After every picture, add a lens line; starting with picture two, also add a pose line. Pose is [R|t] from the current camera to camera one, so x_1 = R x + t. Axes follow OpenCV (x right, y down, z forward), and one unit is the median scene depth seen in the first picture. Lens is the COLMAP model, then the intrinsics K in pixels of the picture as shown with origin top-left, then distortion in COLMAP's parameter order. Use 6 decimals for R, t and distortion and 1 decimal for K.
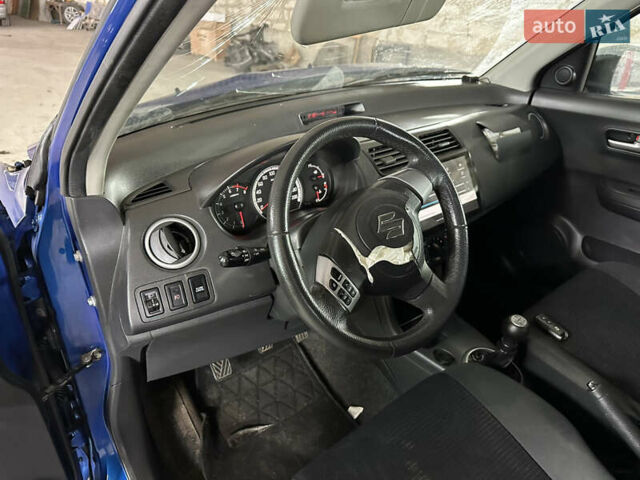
lens RADIAL K [[437.9, 0, 317.3], [0, 437.9, 236.7], [0, 0, 1]] dist [0.102636, -0.182909]
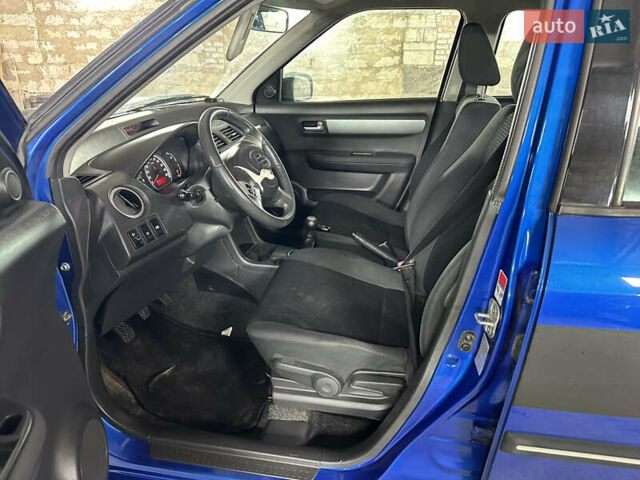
lens RADIAL K [[437.9, 0, 317.3], [0, 437.9, 236.7], [0, 0, 1]] dist [0.102636, -0.182909]
pose [[0.740874, -0.254633, 0.621504, -0.470956], [0.312121, 0.949888, 0.017104, 0.171187], [-0.594715, 0.181312, 0.783224, -0.286876]]
